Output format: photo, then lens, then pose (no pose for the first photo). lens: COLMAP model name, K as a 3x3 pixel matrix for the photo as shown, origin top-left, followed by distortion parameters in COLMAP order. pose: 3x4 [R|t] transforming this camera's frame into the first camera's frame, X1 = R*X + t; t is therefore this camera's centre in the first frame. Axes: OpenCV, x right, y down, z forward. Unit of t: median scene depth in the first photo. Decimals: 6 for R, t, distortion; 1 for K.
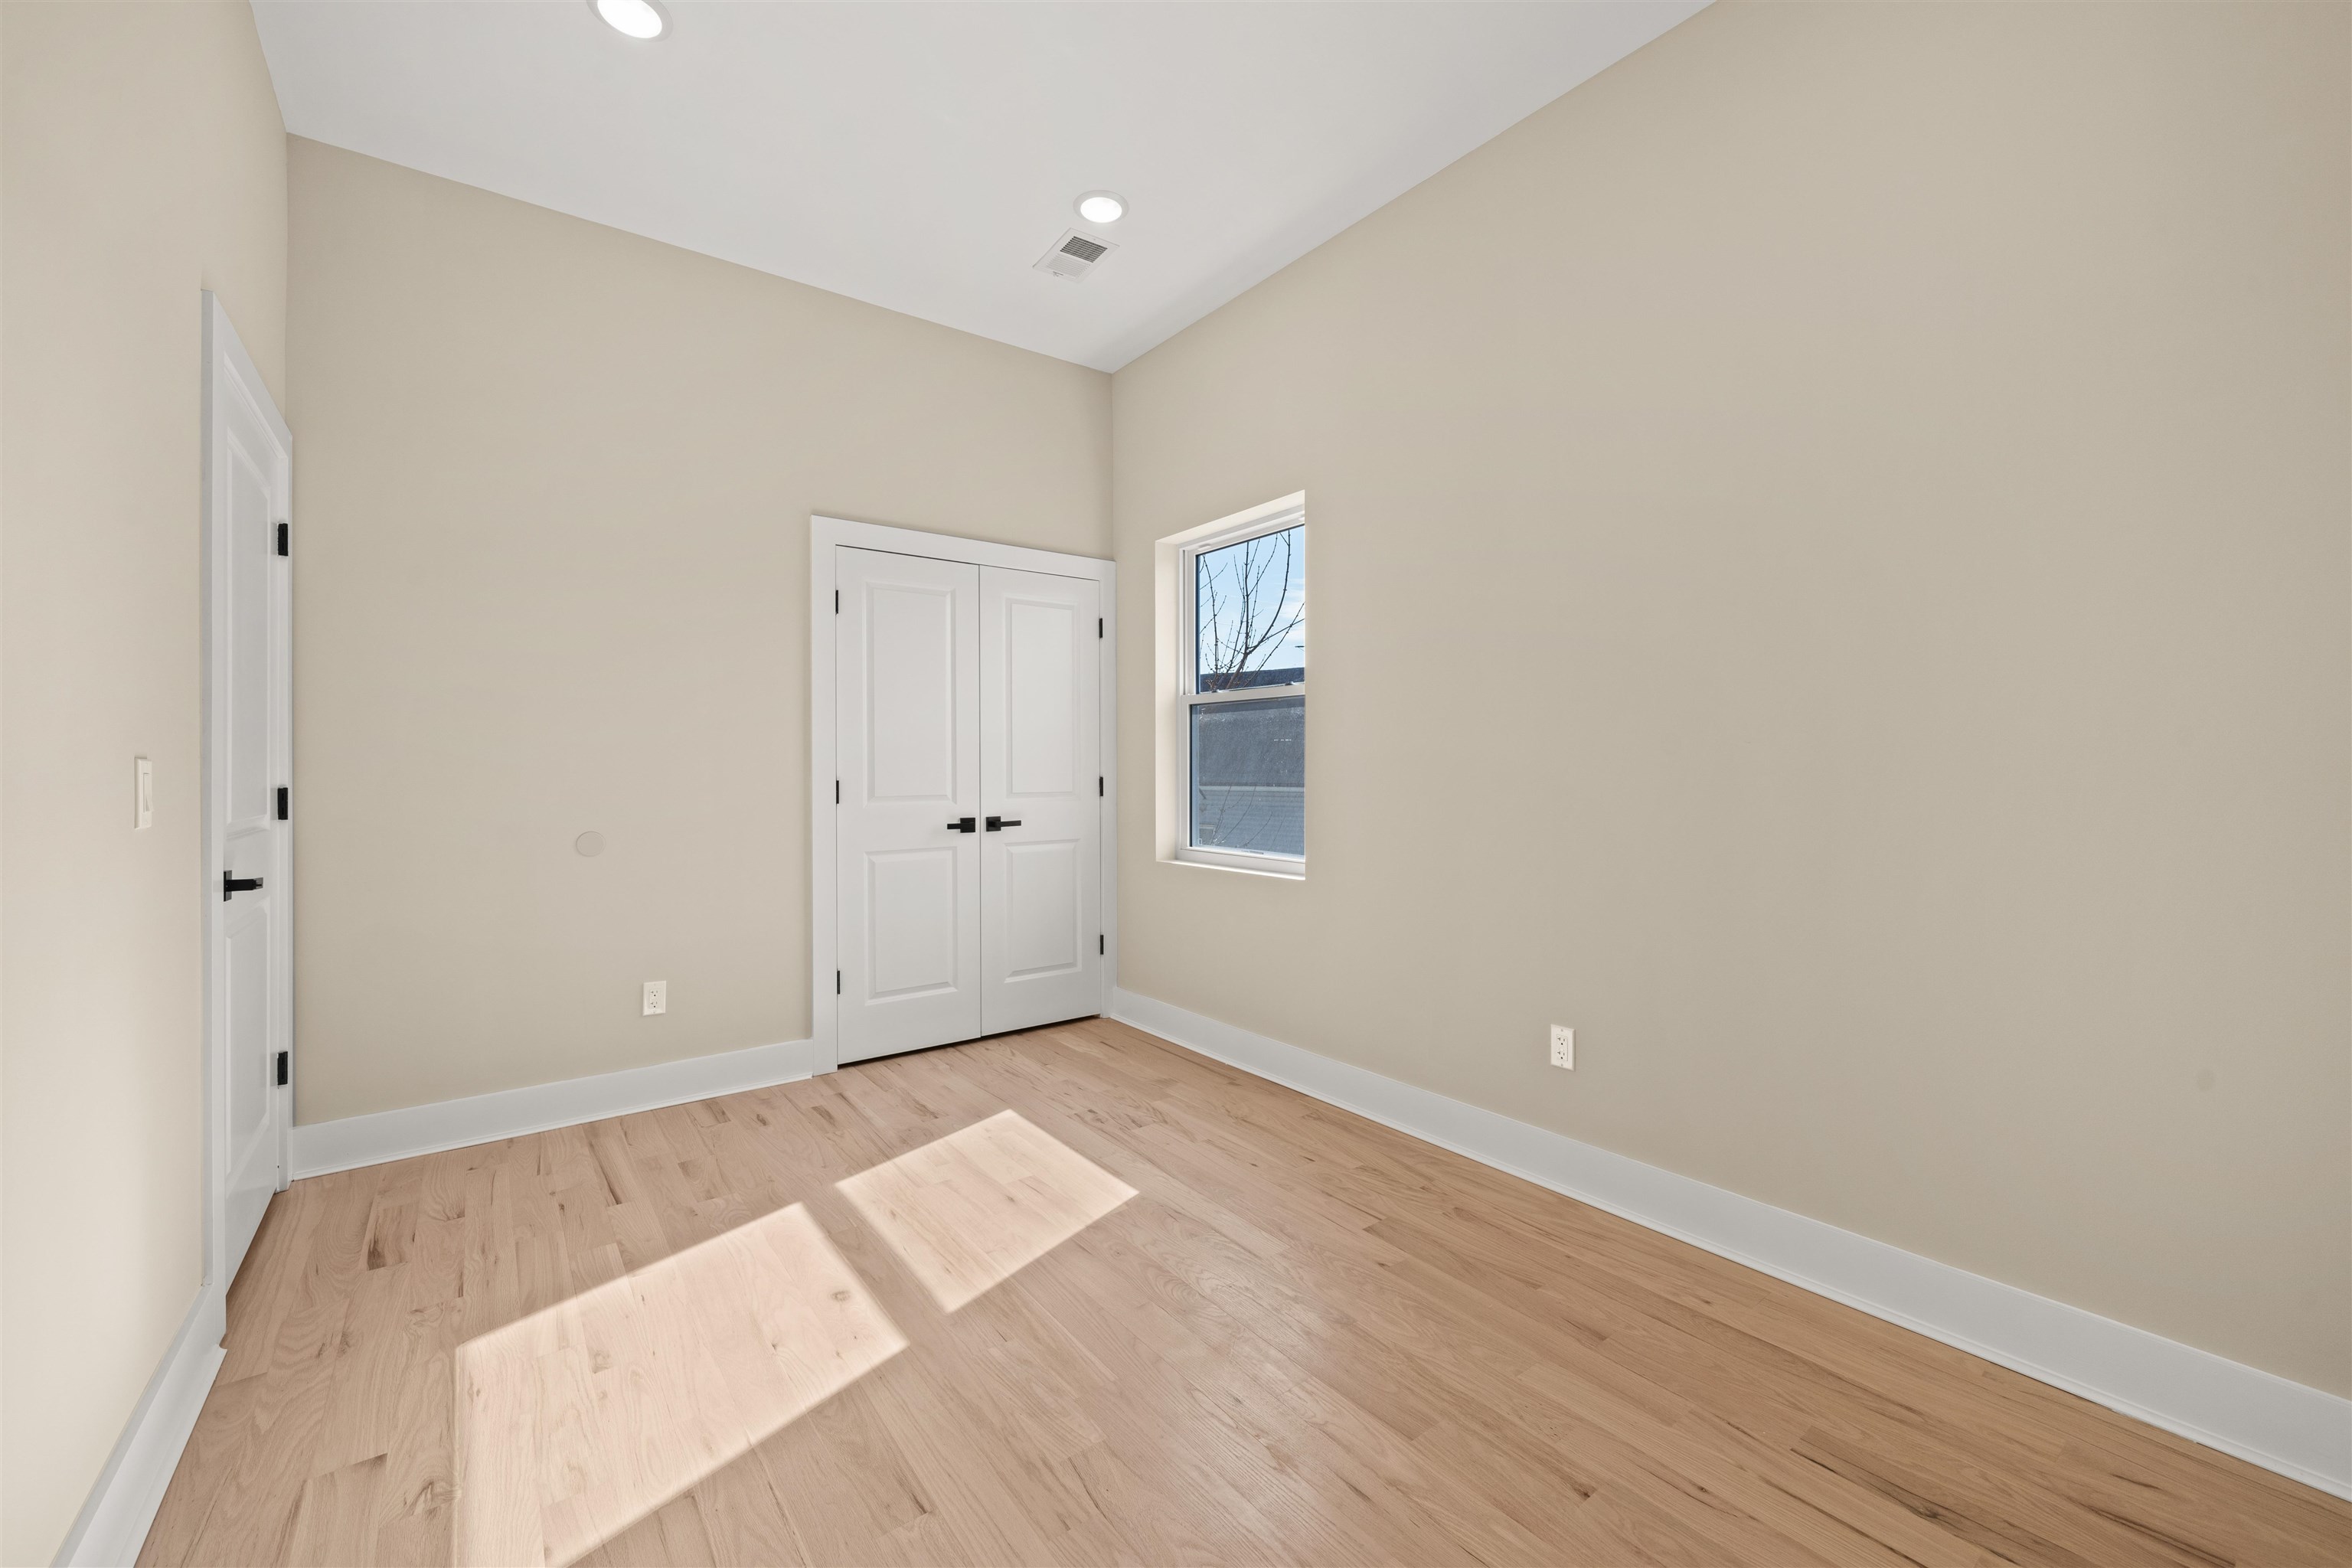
lens RADIAL K [[979.7, 0, 1176.9], [0, 979.7, 777.2], [0, 0, 1]] dist [-0.005688, 0.000324]
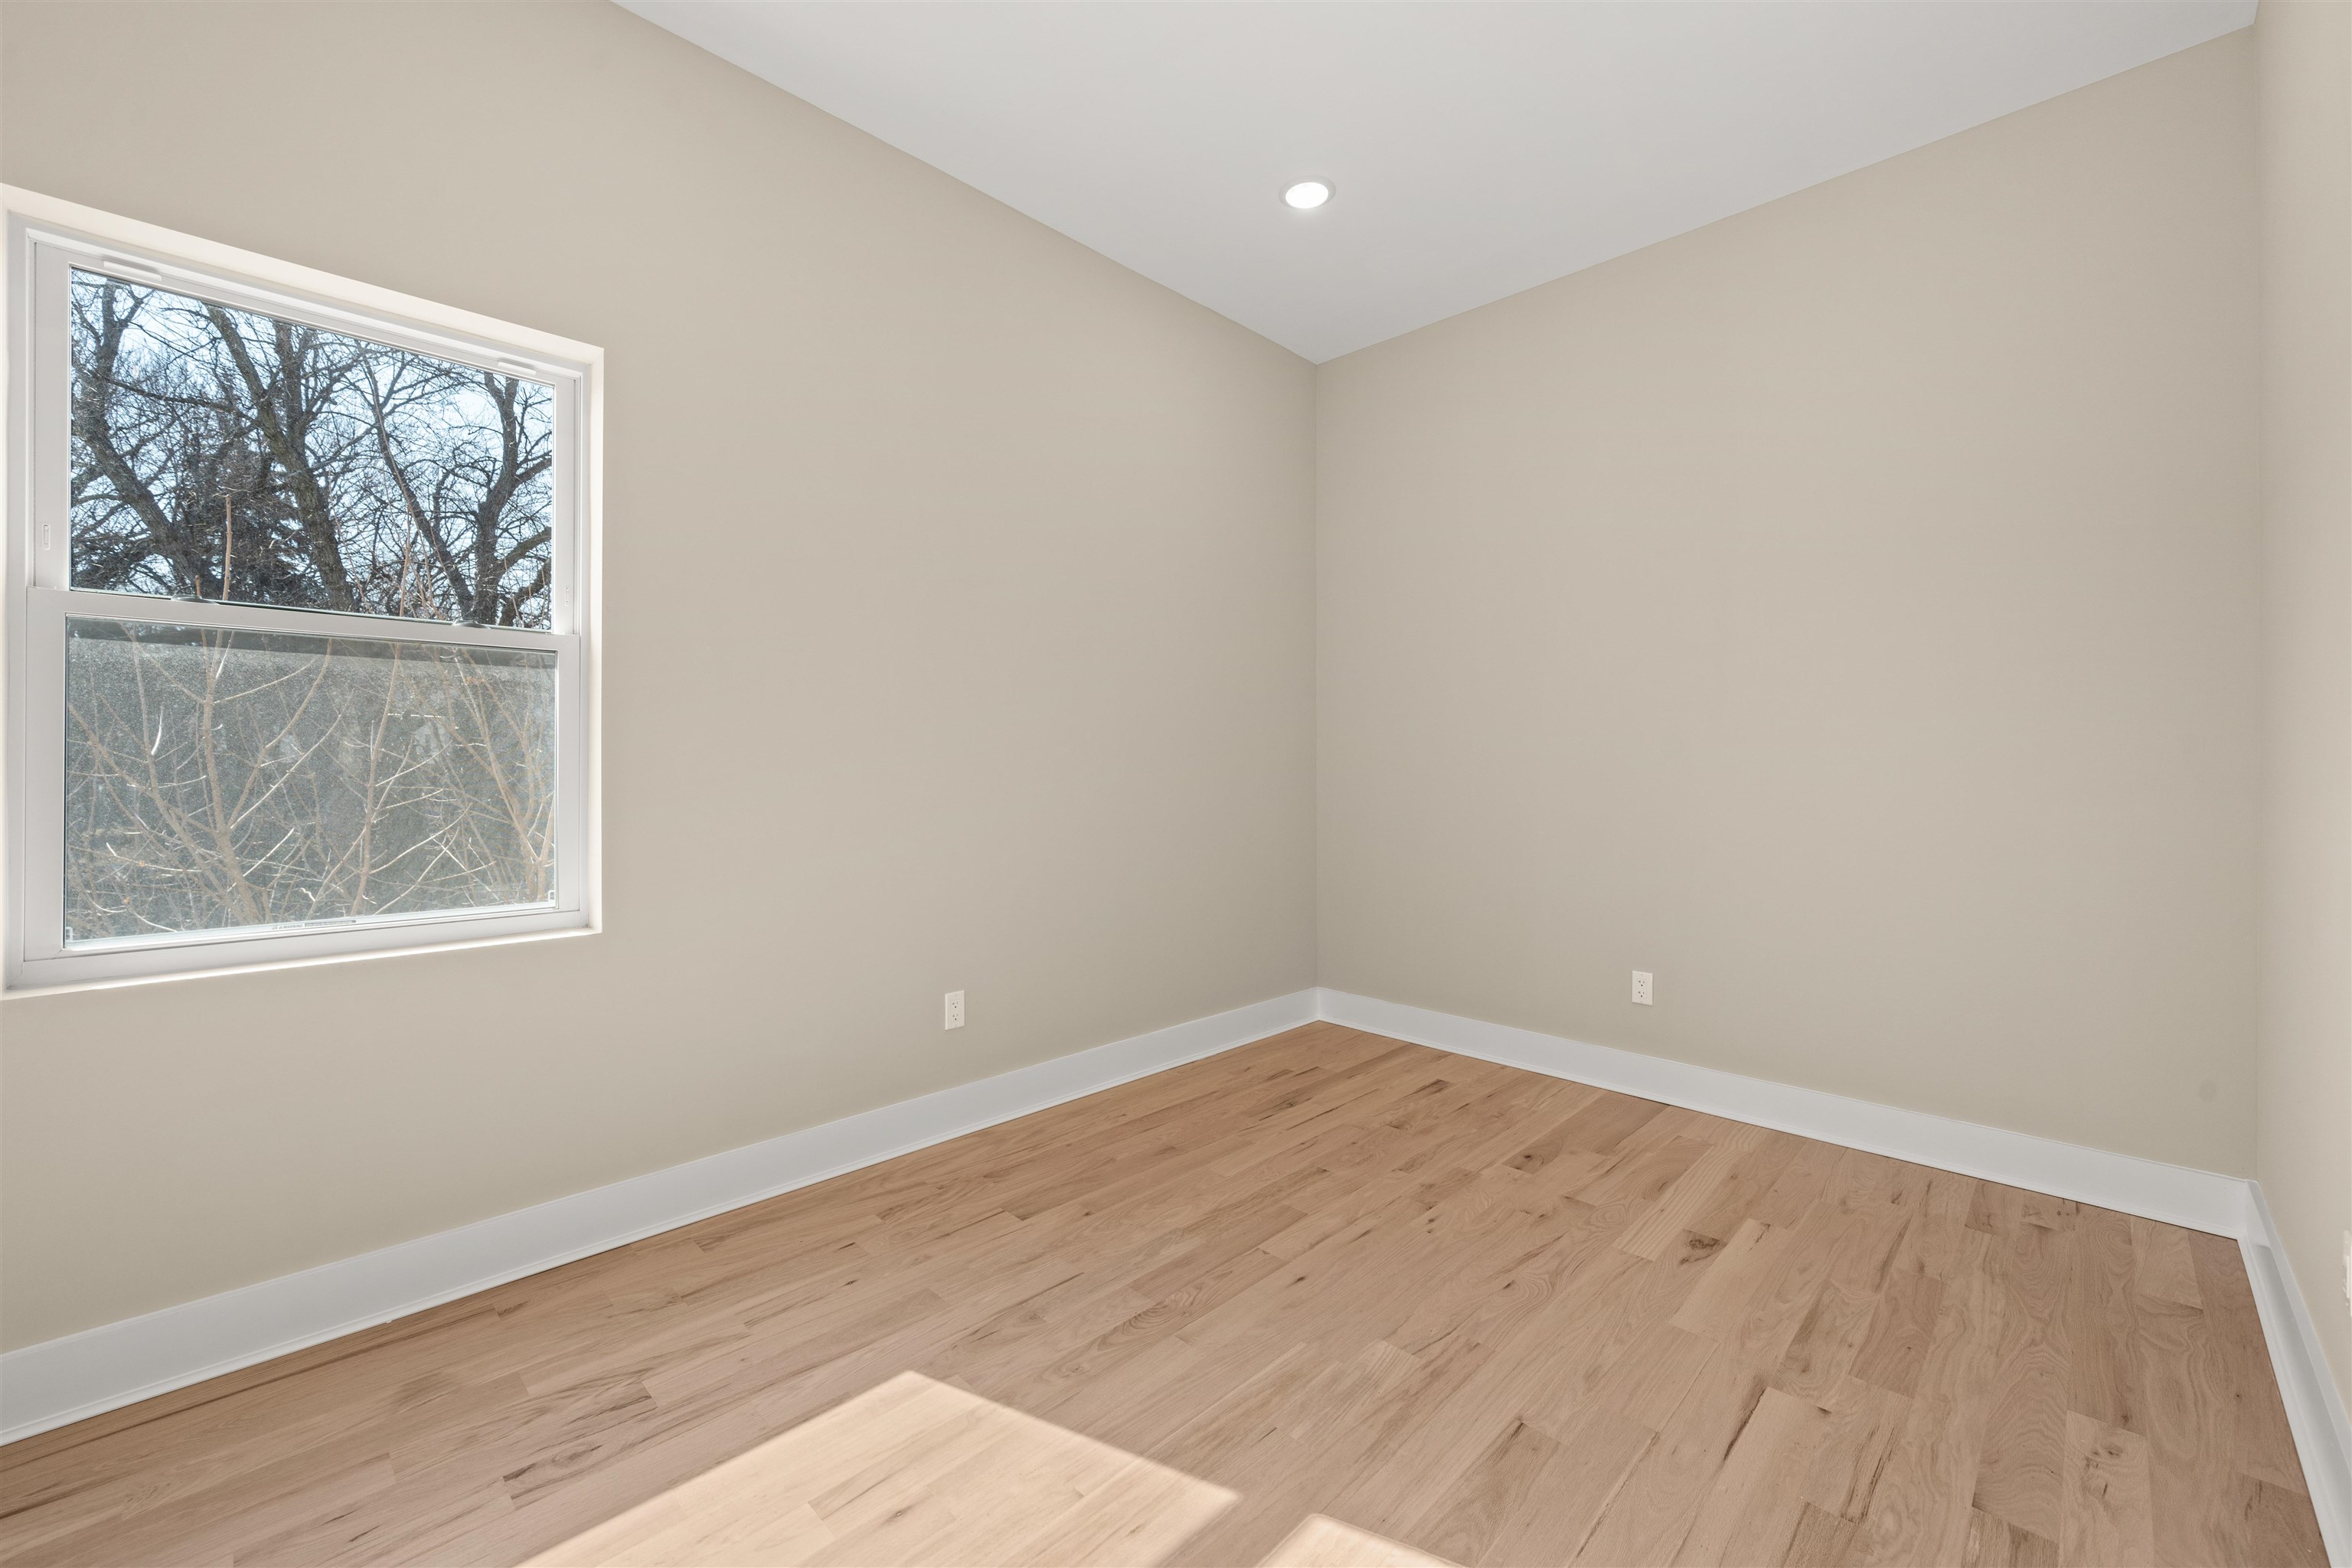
lens RADIAL K [[979.7, 0, 1175.7], [0, 979.7, 769.6], [0, 0, 1]] dist [-0.005688, 0.000324]
pose [[-0.188624, -0.003163, 0.982044, -0.830294], [0.009995, 0.999937, 0.005140, -0.006301], [-0.981998, 0.010785, -0.188581, 1.031446]]
